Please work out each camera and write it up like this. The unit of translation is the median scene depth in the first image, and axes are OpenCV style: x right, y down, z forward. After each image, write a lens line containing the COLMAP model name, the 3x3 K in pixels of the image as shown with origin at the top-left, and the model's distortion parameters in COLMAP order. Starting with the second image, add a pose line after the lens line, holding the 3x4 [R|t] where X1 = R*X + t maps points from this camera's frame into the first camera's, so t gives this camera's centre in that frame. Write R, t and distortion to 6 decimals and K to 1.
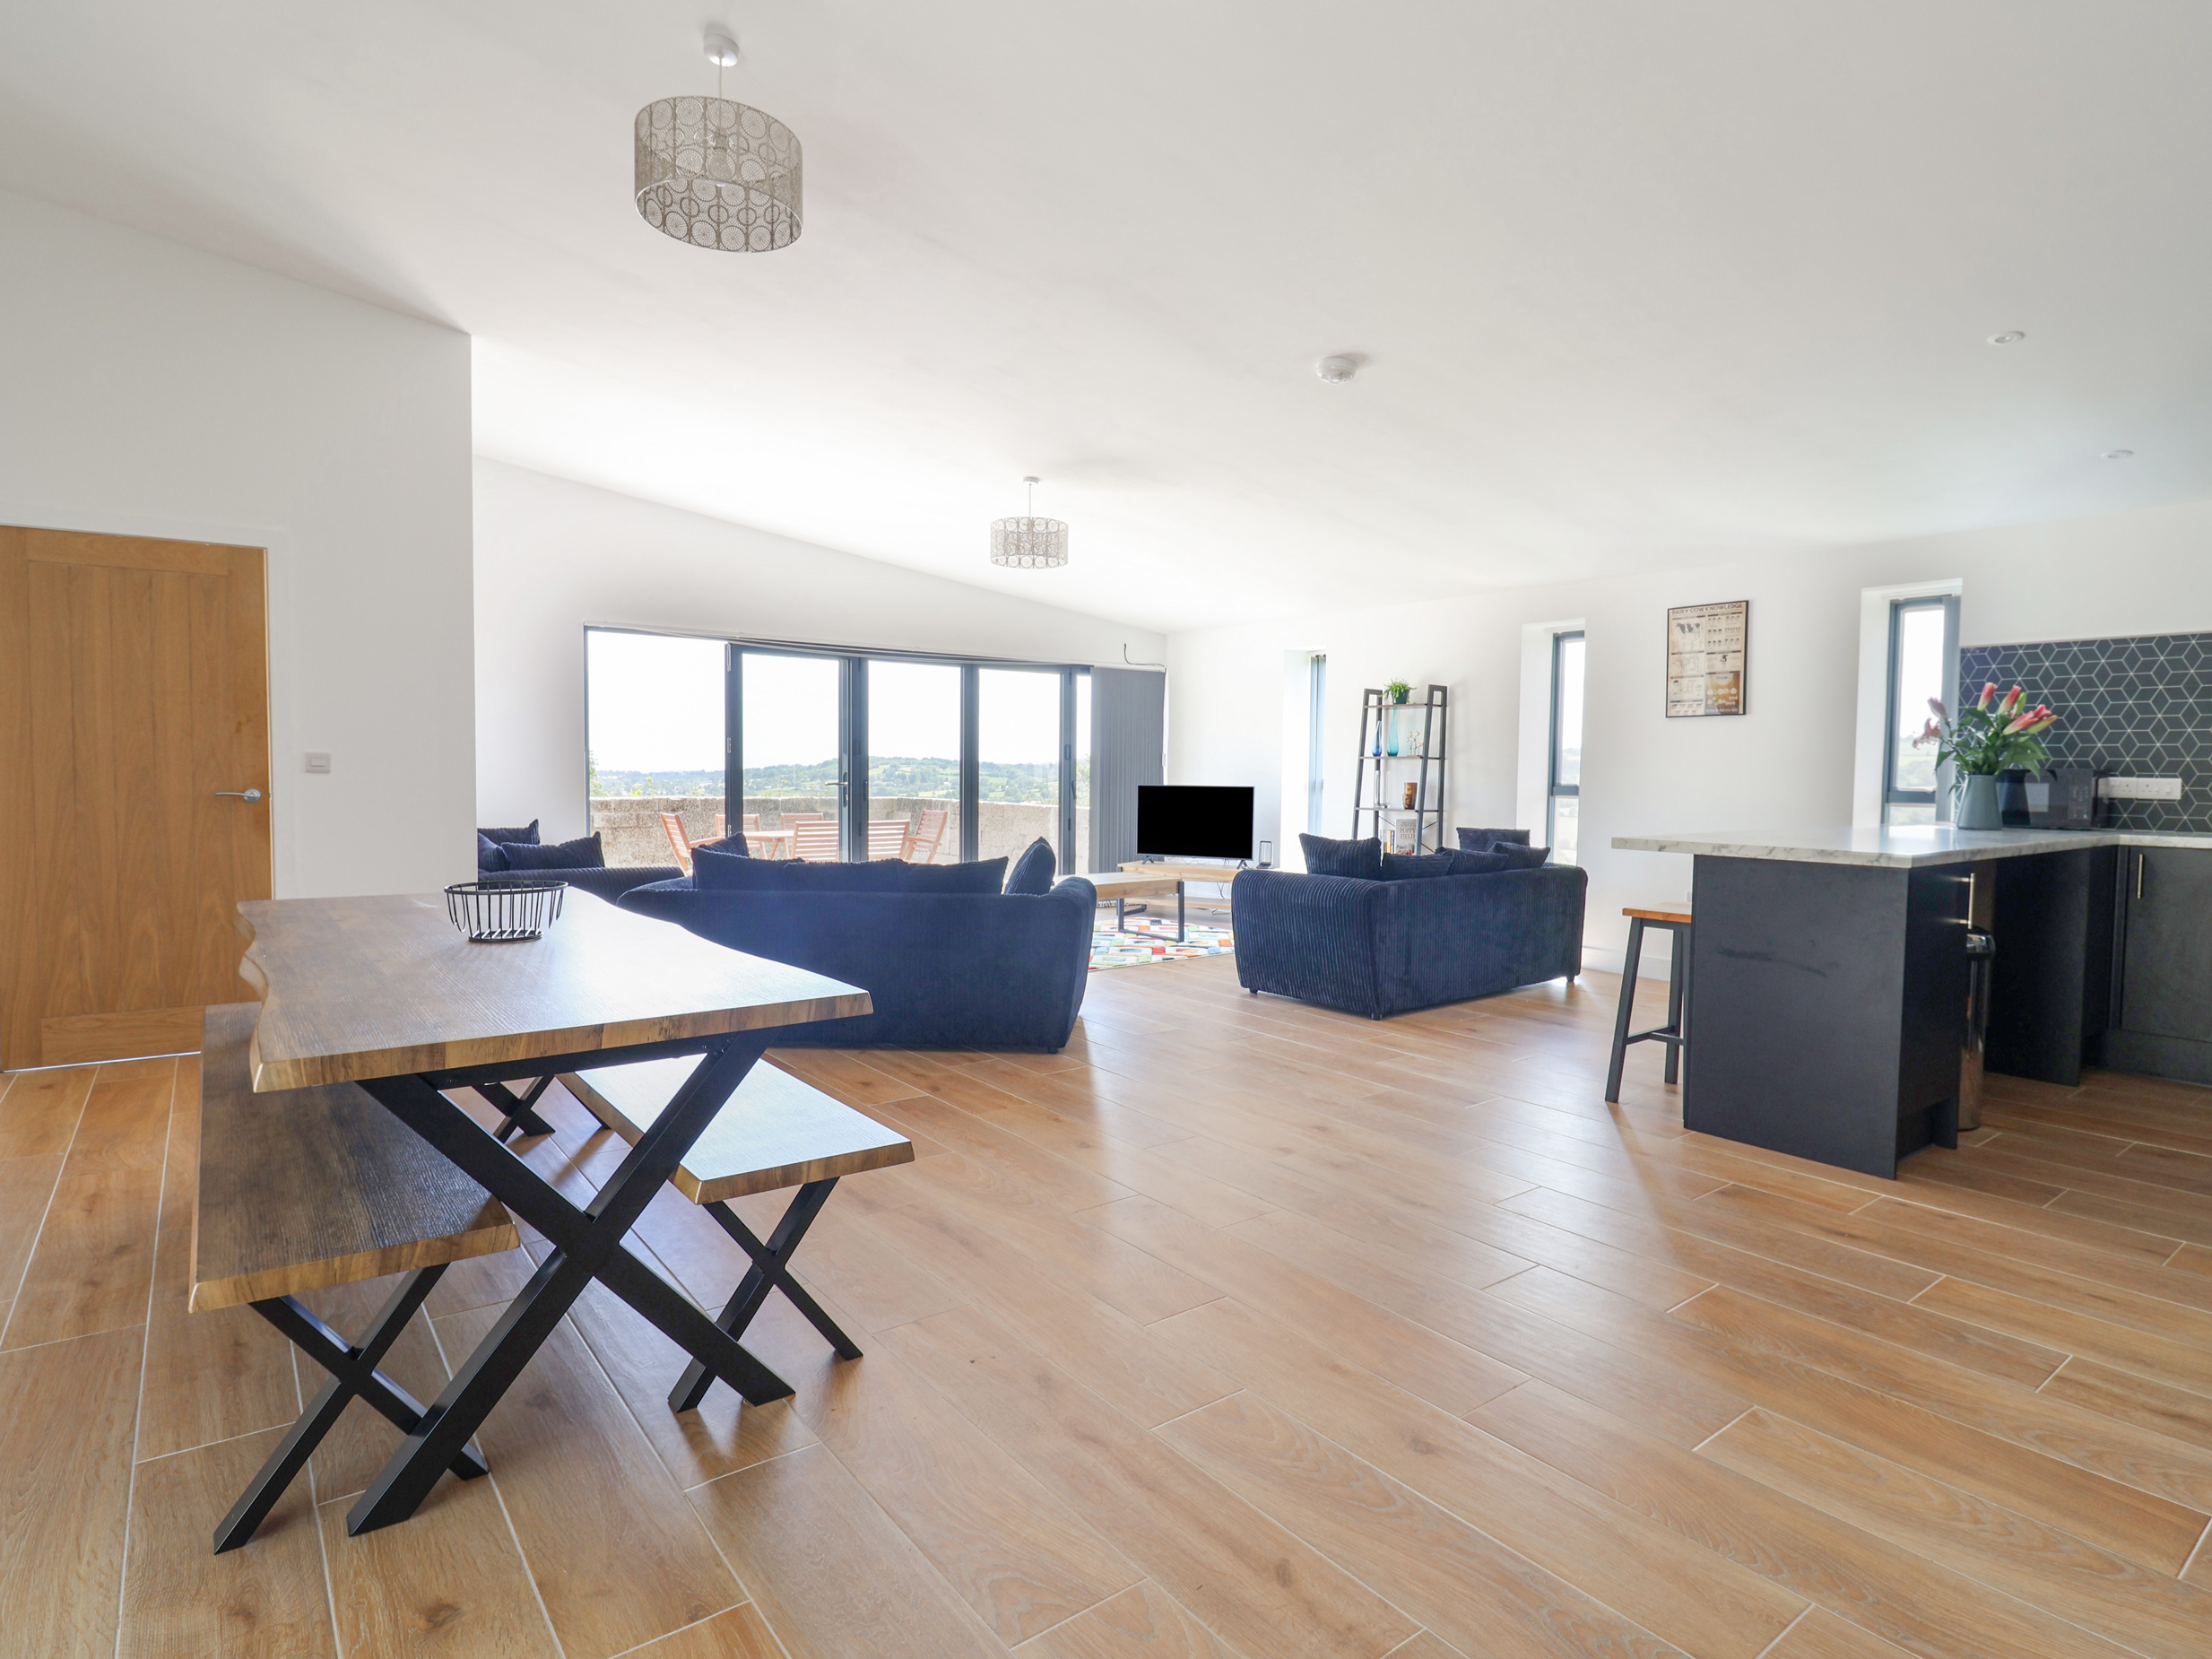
lens RADIAL K [[1185.5, 0, 1114.6], [0, 1185.5, 827.8], [0, 0, 1]] dist [-0.007858, -0.008466]
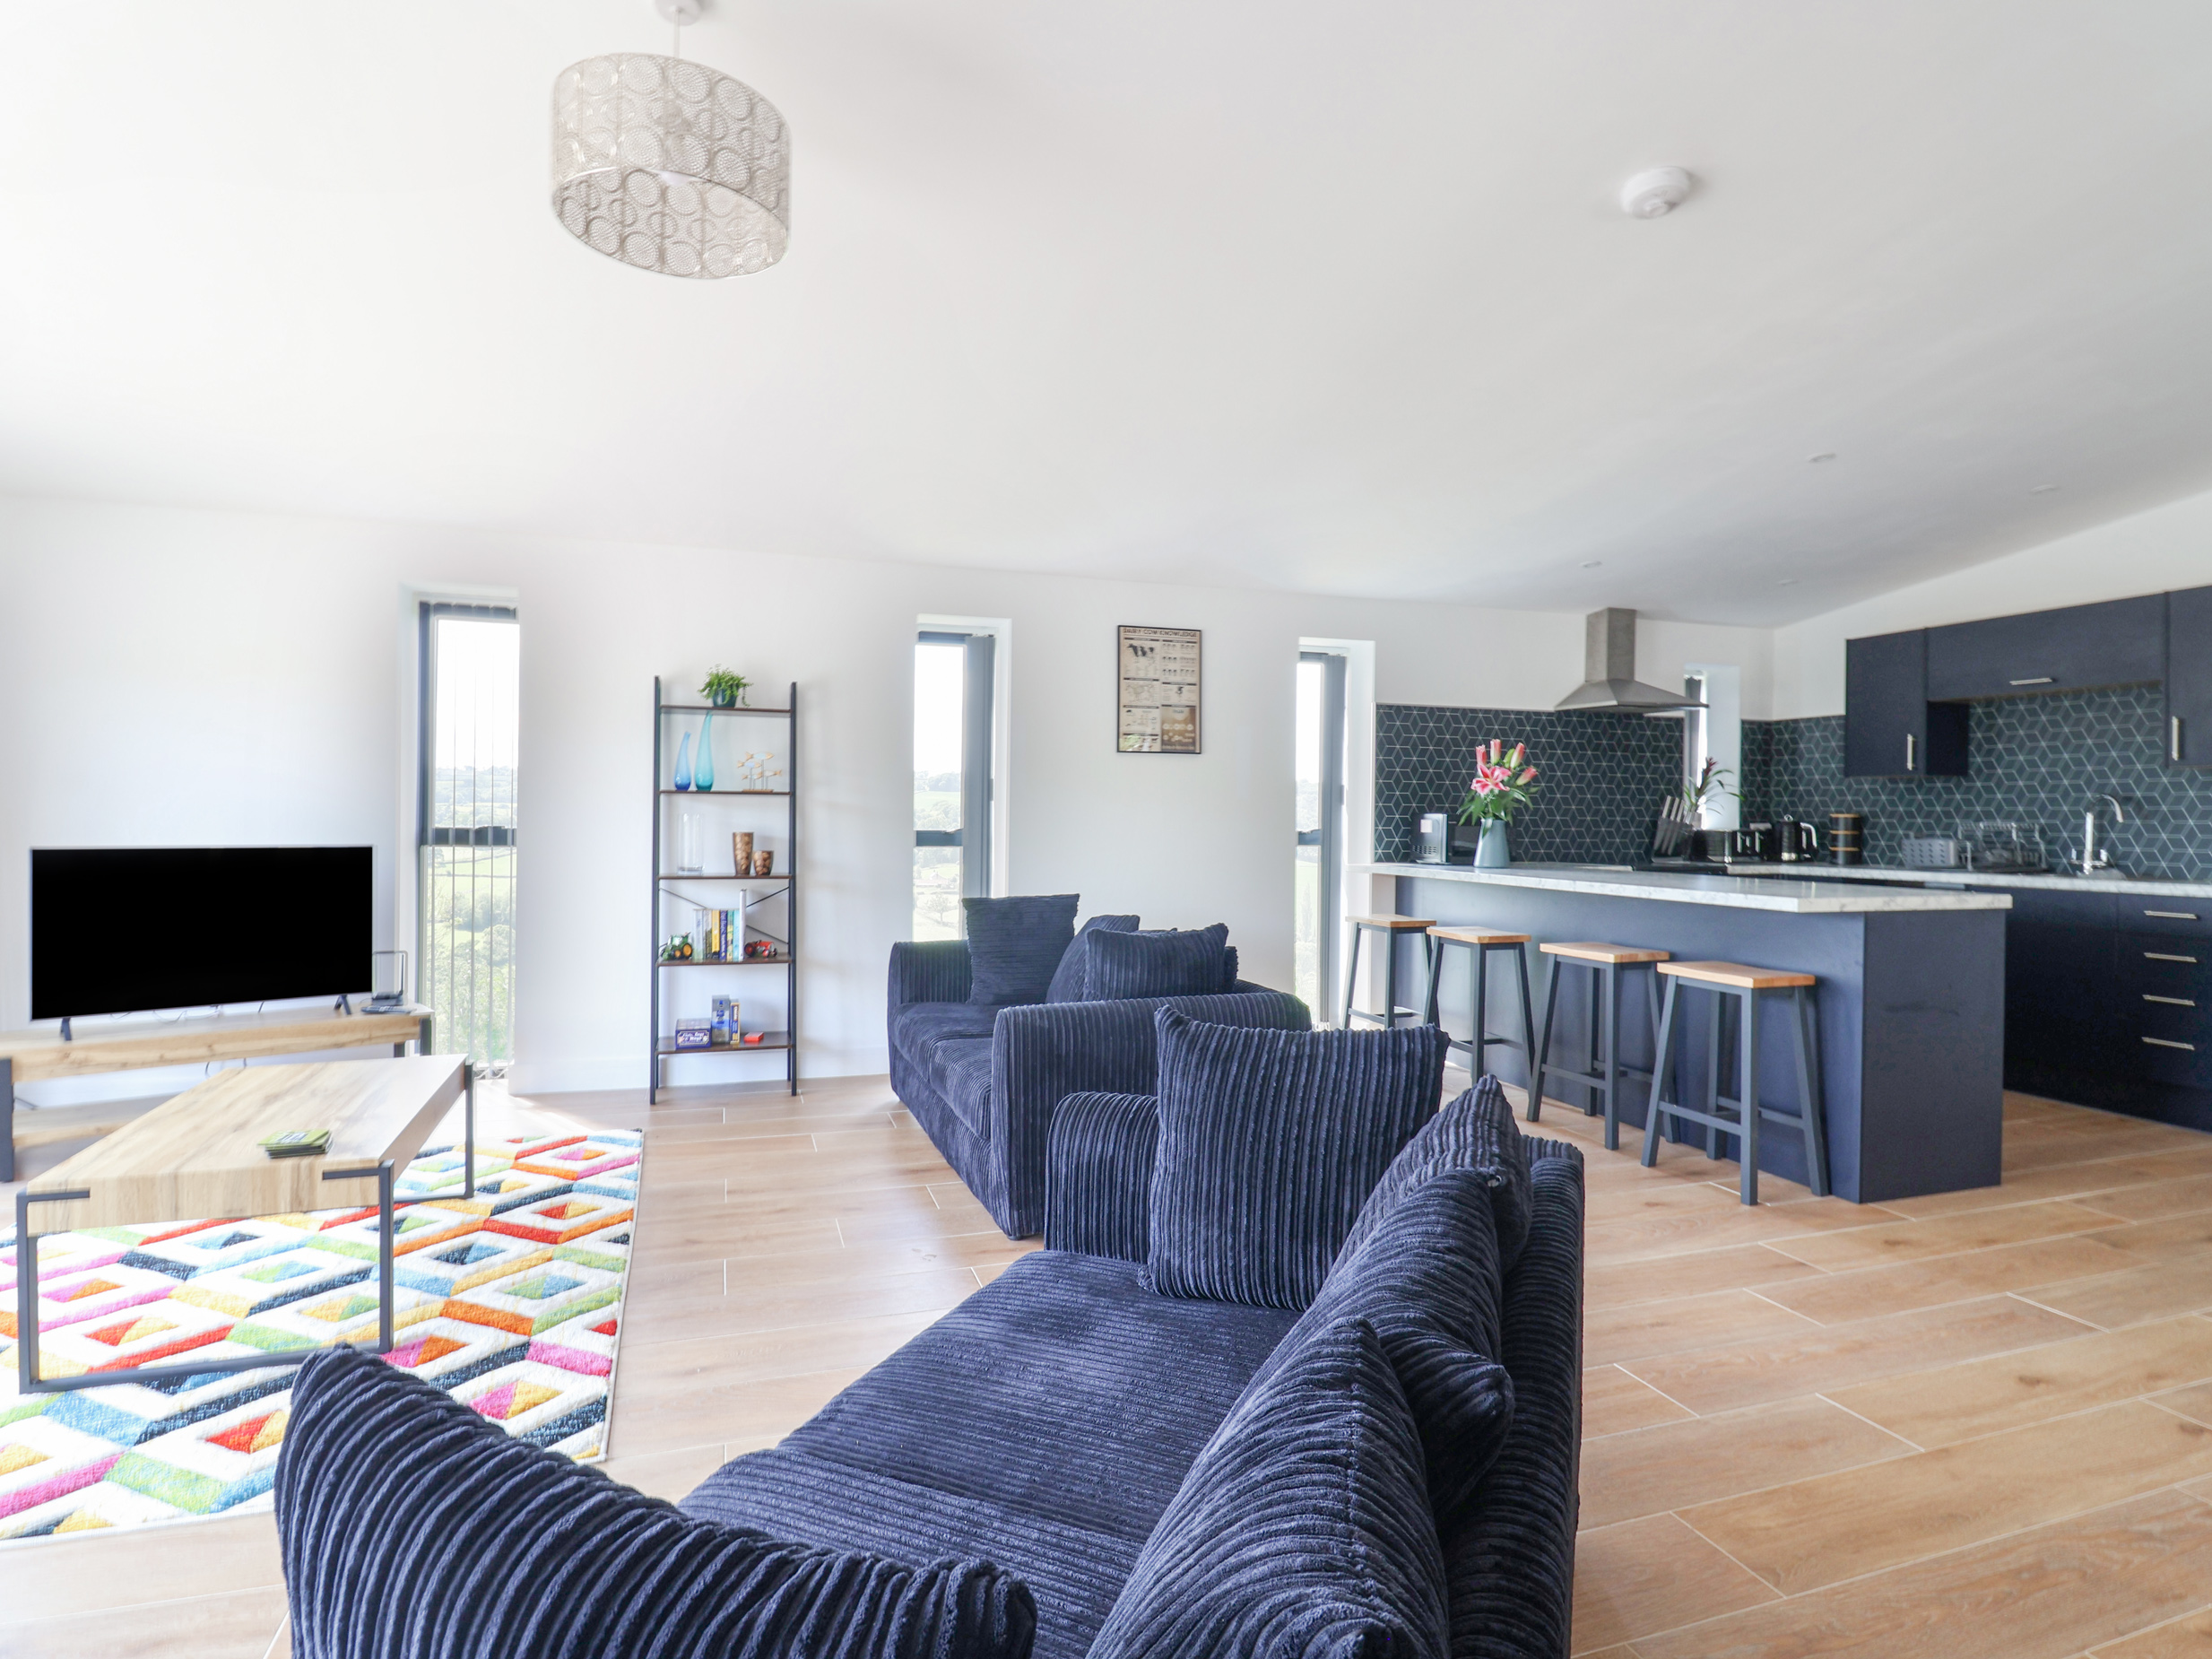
lens RADIAL K [[1185.5, 0, 1119.6], [0, 1185.5, 828.3], [0, 0, 1]] dist [-0.007858, -0.008466]
pose [[0.319593, -0.016730, 0.947407, -0.287886], [0.042872, 0.999076, 0.003180, -0.035052], [-0.946585, 0.039601, 0.320014, 0.615368]]
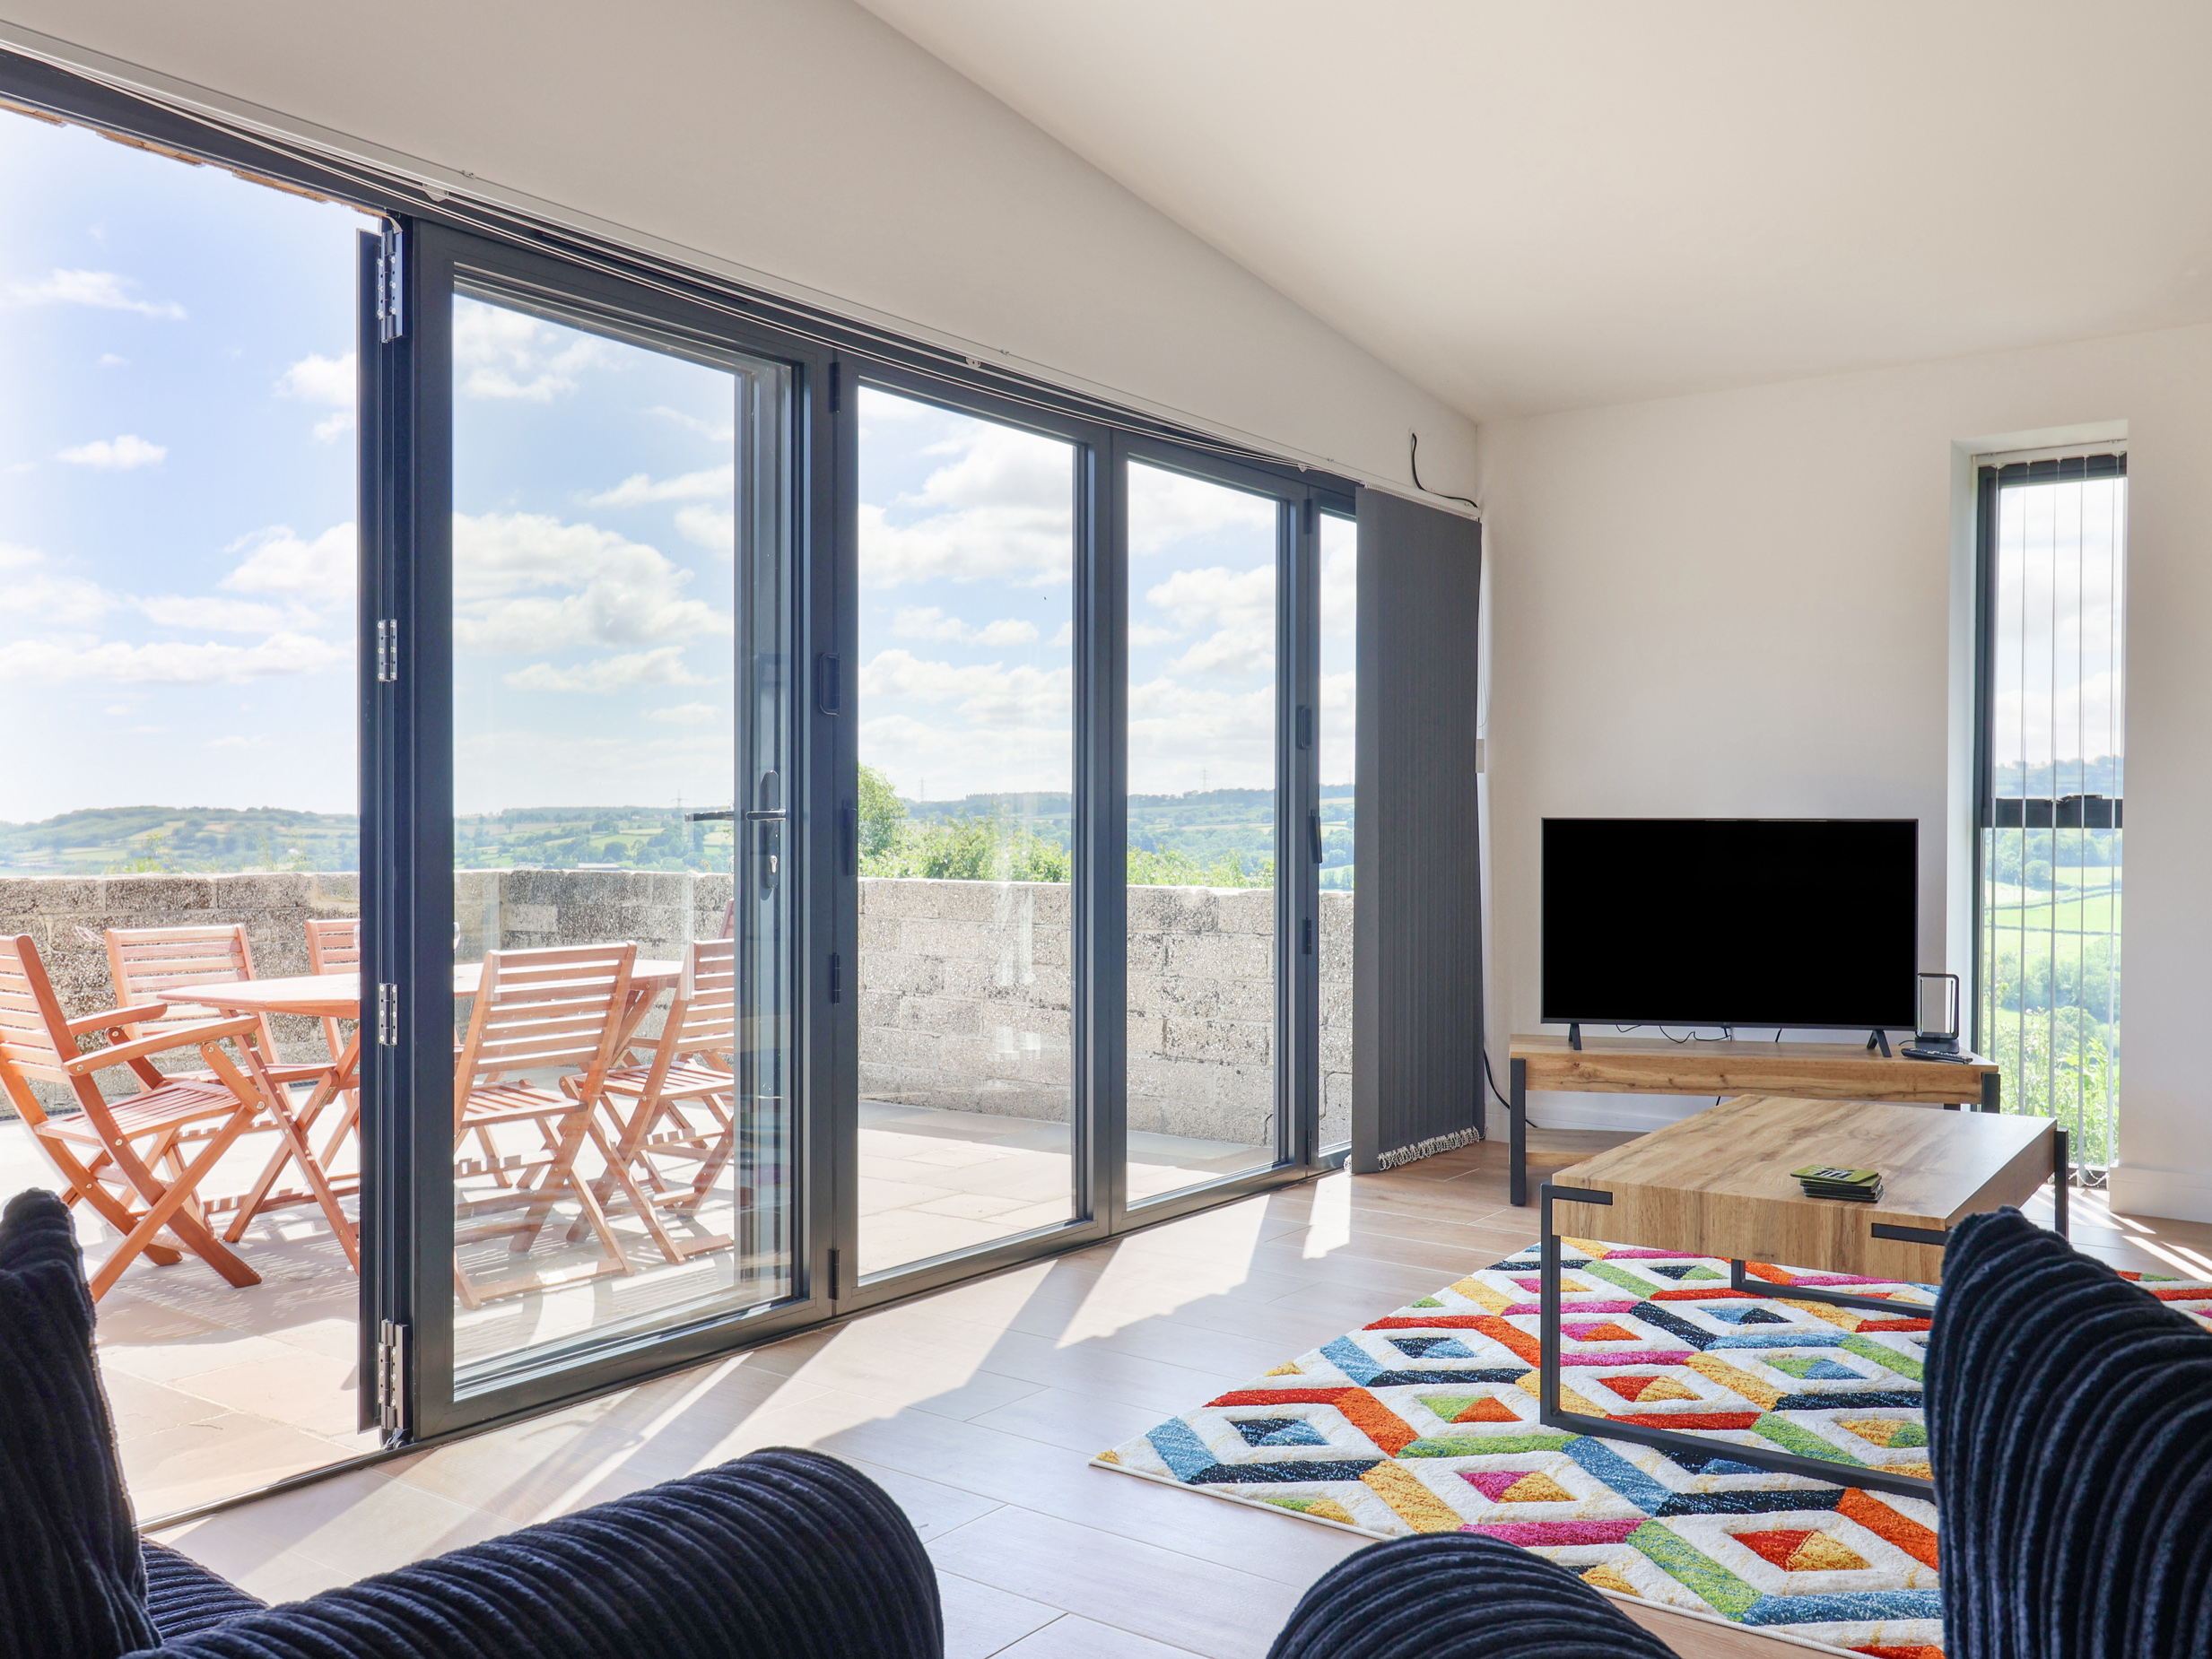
lens RADIAL K [[1842.4, 0, 1151.4], [0, 1842.4, 829.7], [0, 0, 1]] dist [-0.002888, 0.001609]
pose [[0.955983, -0.009754, 0.293260, -0.293858], [0.023115, 0.998845, -0.042130, -0.016899], [-0.292510, 0.047054, 0.955104, 0.620361]]
